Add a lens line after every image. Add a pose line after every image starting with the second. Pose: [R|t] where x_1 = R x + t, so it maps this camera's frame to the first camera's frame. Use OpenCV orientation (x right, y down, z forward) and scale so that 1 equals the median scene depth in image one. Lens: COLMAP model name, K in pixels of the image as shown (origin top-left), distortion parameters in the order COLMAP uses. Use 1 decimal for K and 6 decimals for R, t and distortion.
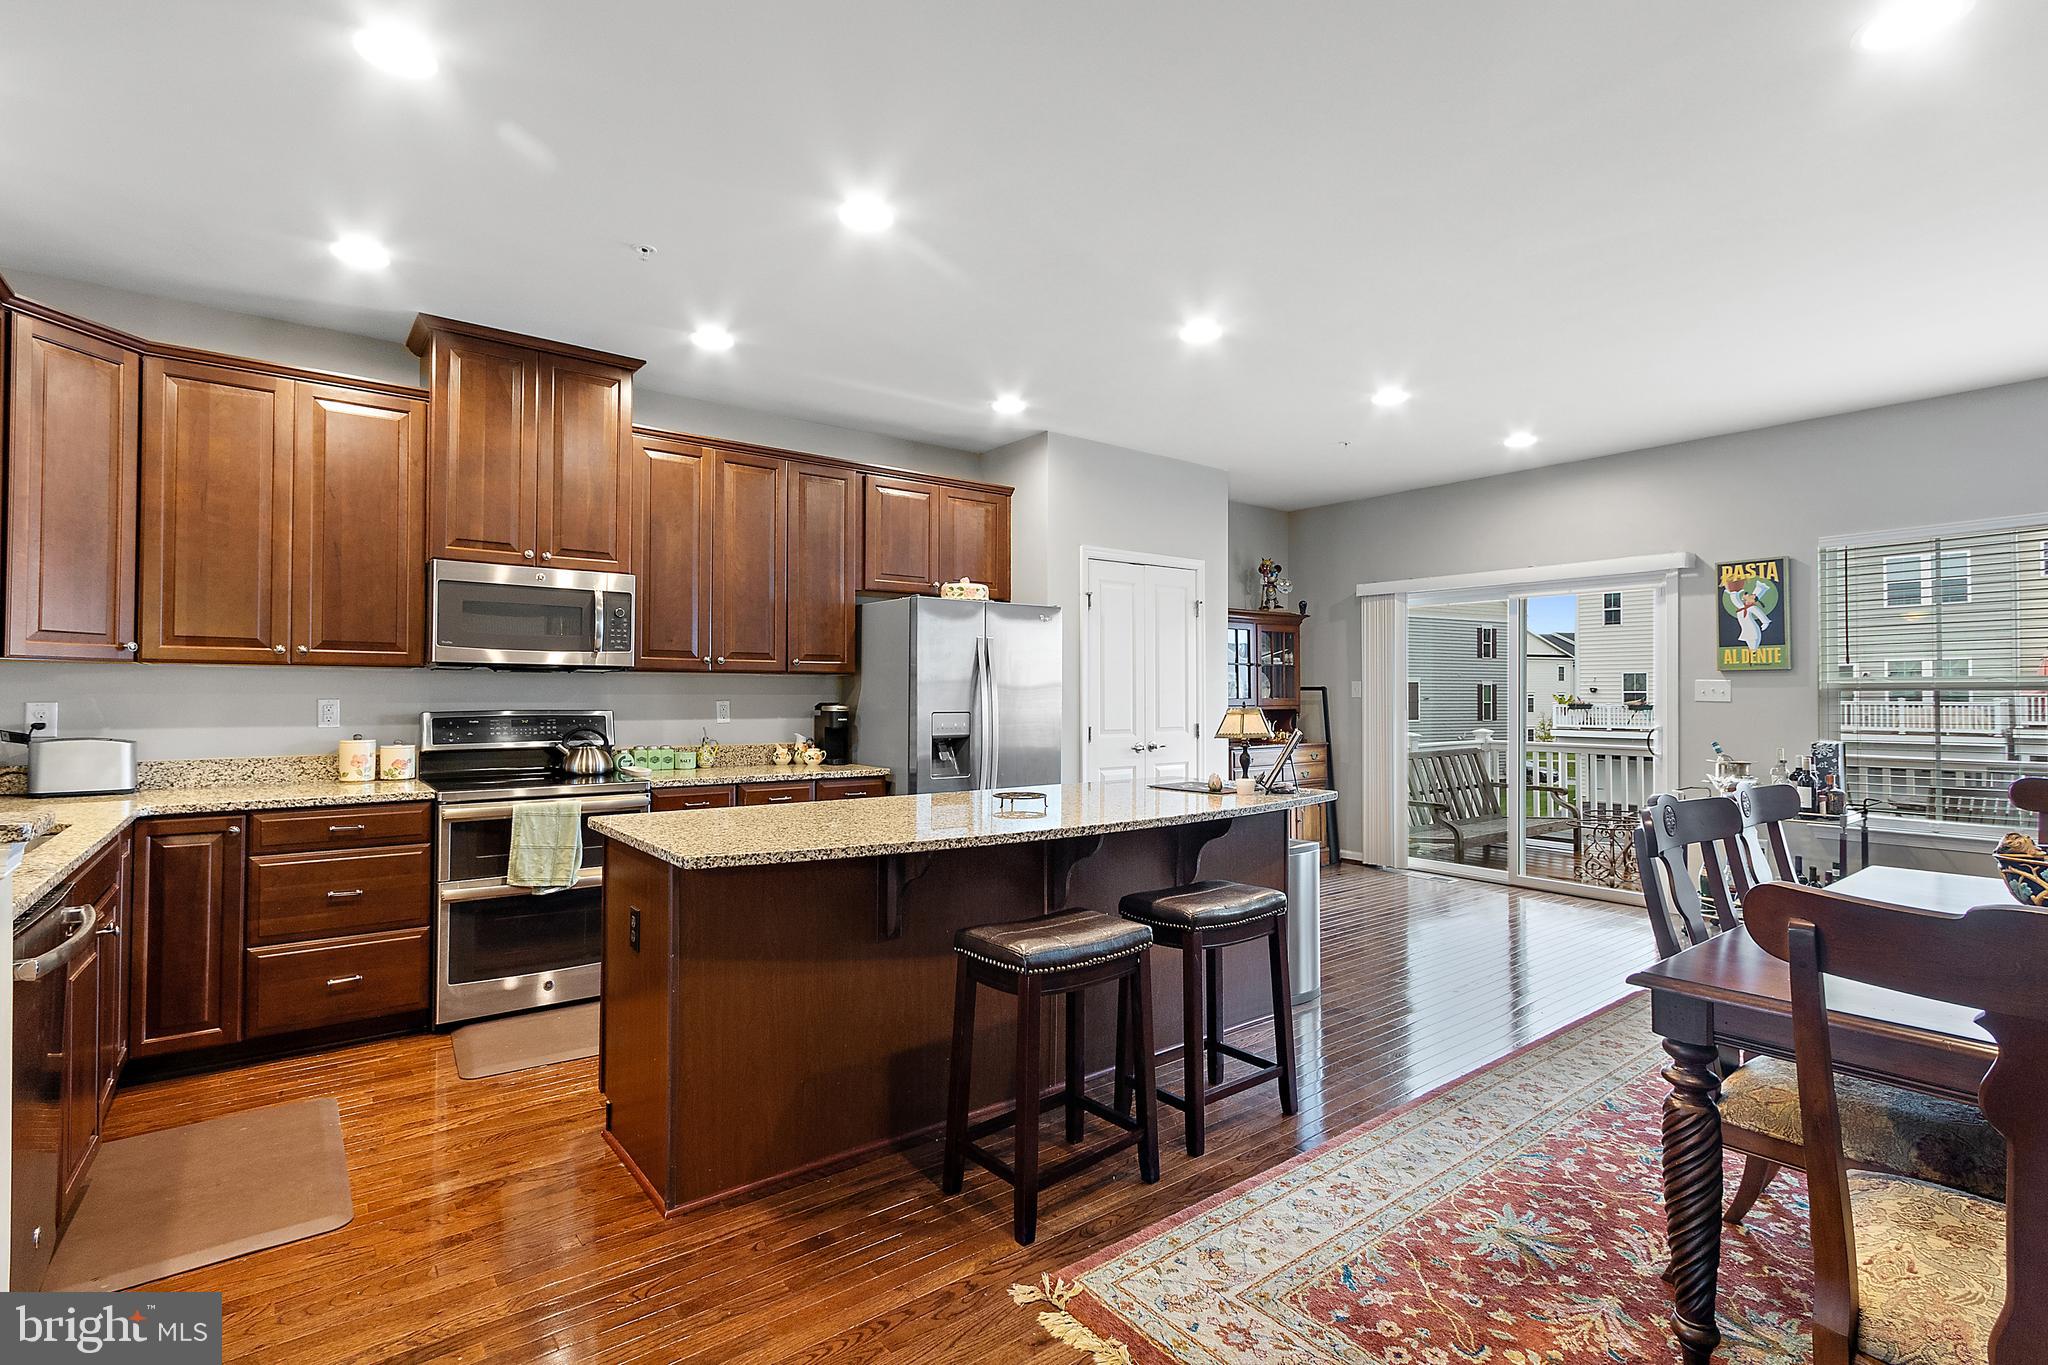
lens RADIAL K [[953.7, 0, 1019.1], [0, 953.7, 679.8], [0, 0, 1]] dist [0.004004, 0.000867]
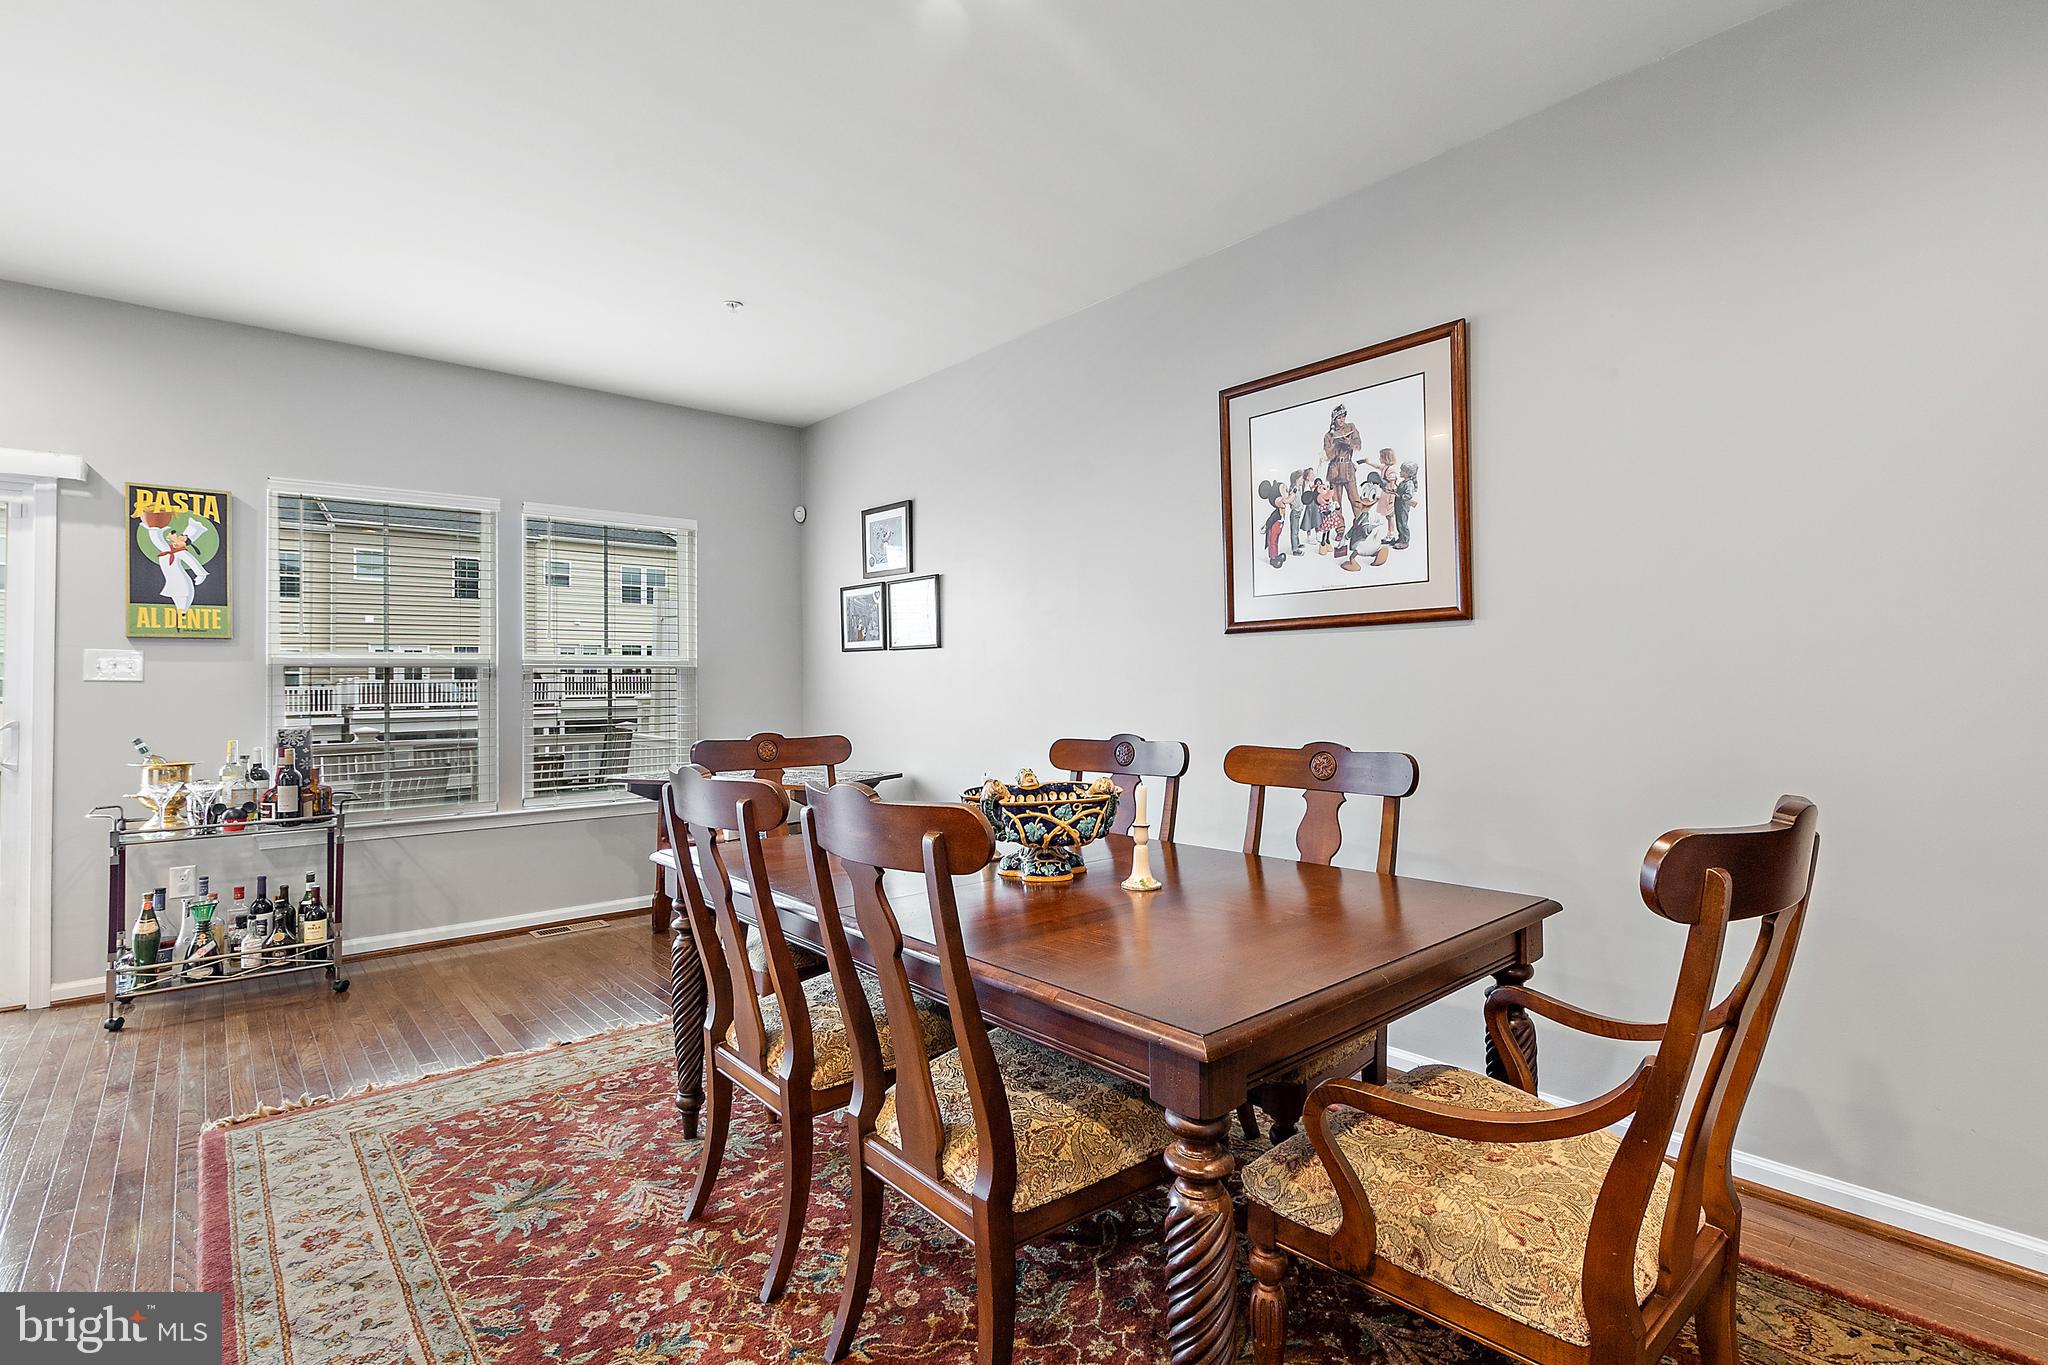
lens RADIAL K [[953.7, 0, 1021.0], [0, 953.7, 673.4], [0, 0, 1]] dist [0.004004, 0.000867]
pose [[-0.050247, 0.010907, 0.998677, -0.001081], [-0.006980, 0.999912, -0.011272, 0.021296], [-0.998712, -0.007537, -0.050167, 0.393800]]
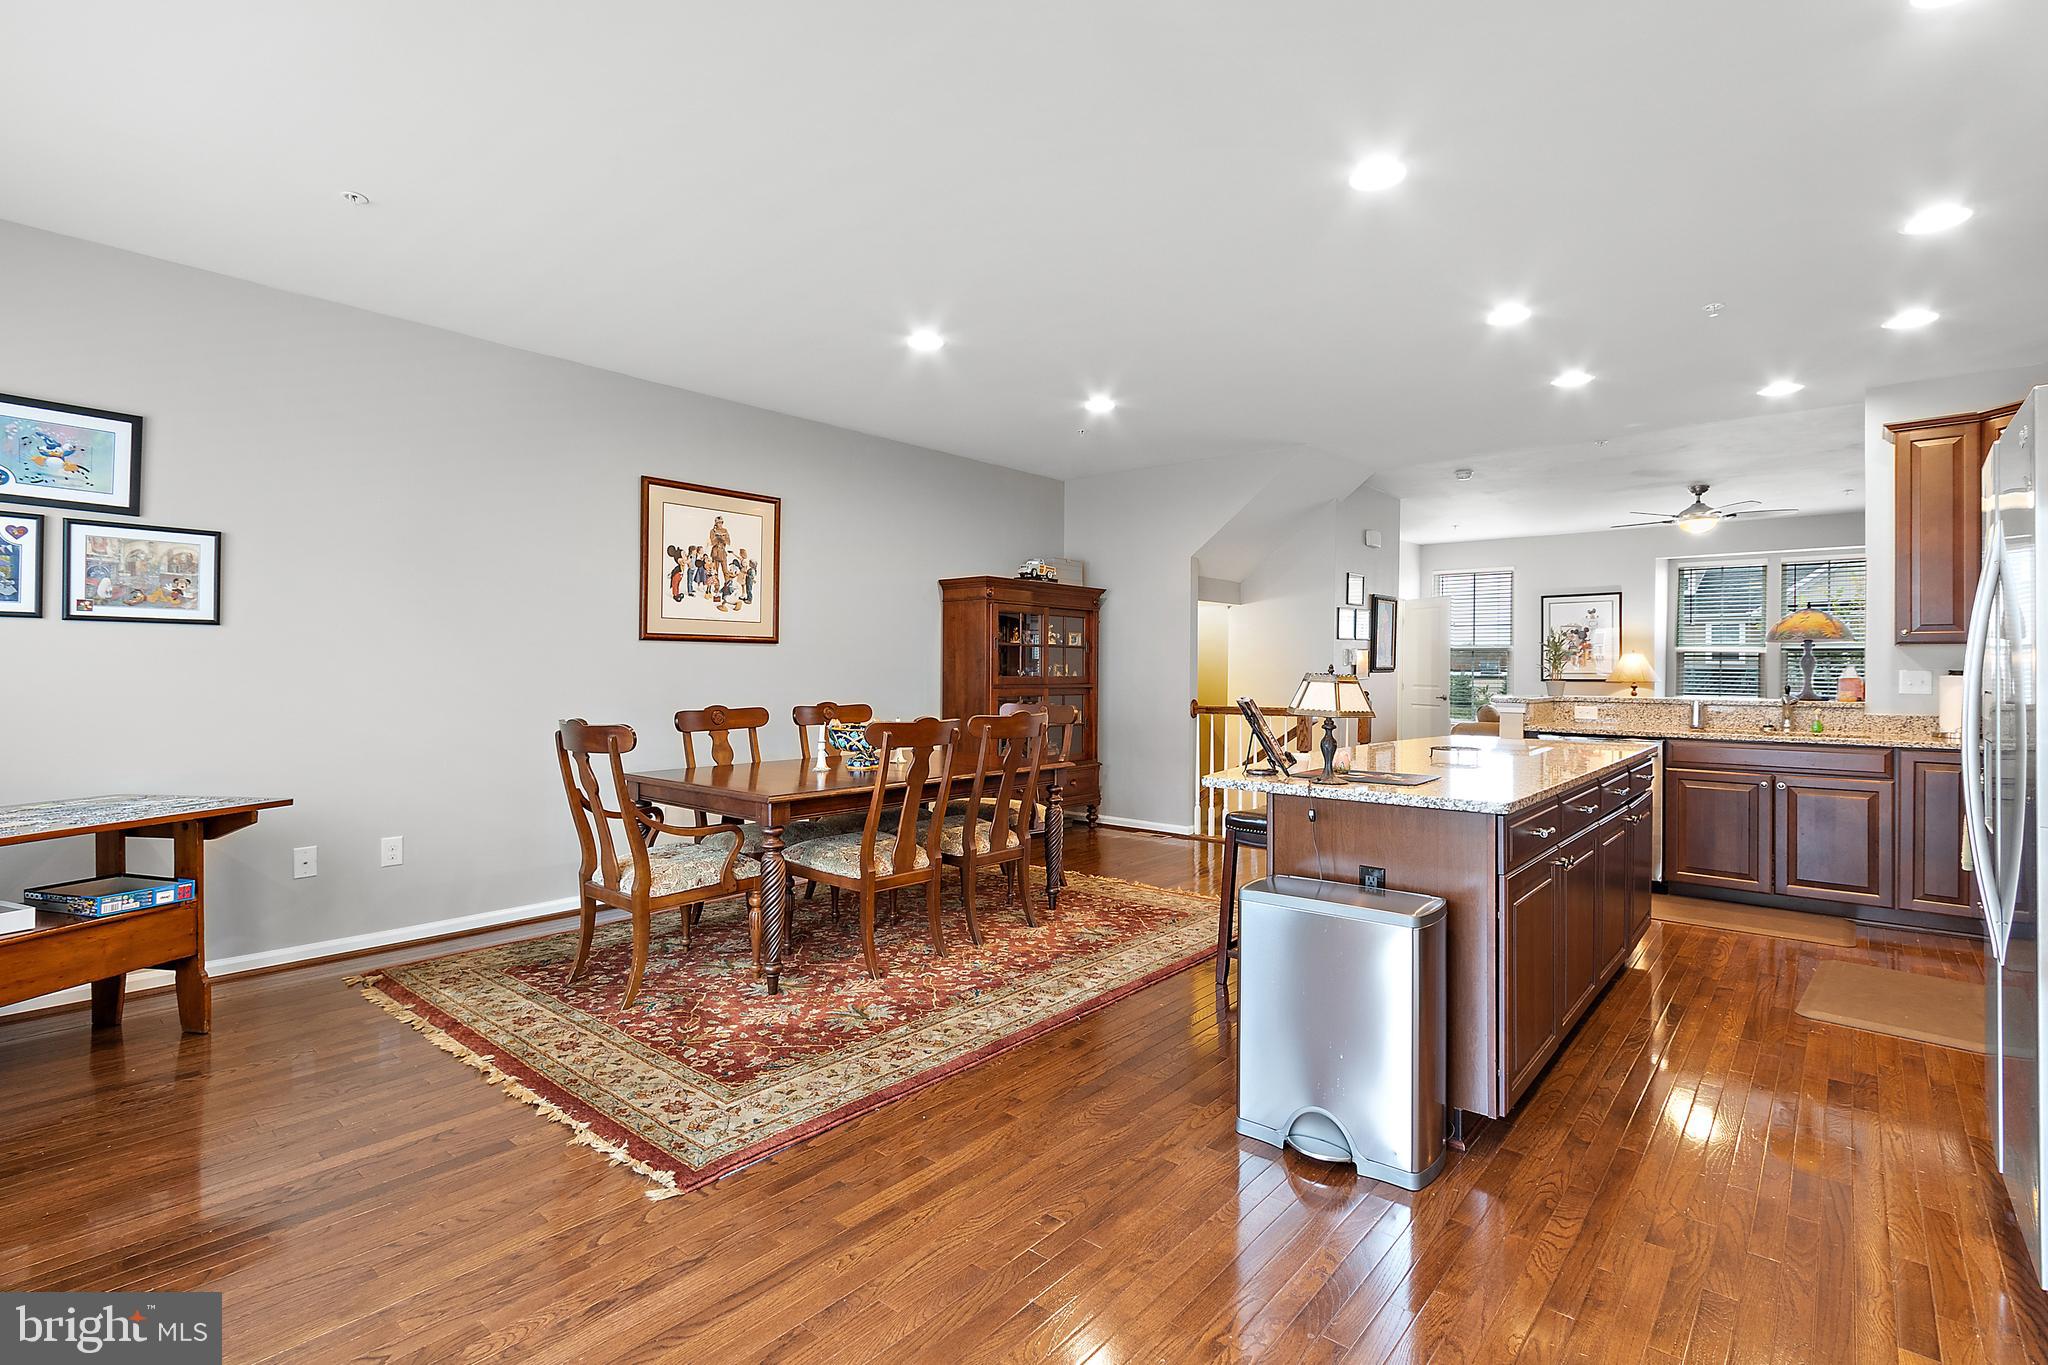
lens RADIAL K [[953.7, 0, 1026.2], [0, 953.7, 669.2], [0, 0, 1]] dist [0.004004, 0.000867]
pose [[-0.979663, -0.010359, -0.200380, 0.442627], [-0.007813, 0.999878, -0.013495, 0.025358], [0.200496, -0.011655, -0.979625, 1.226275]]
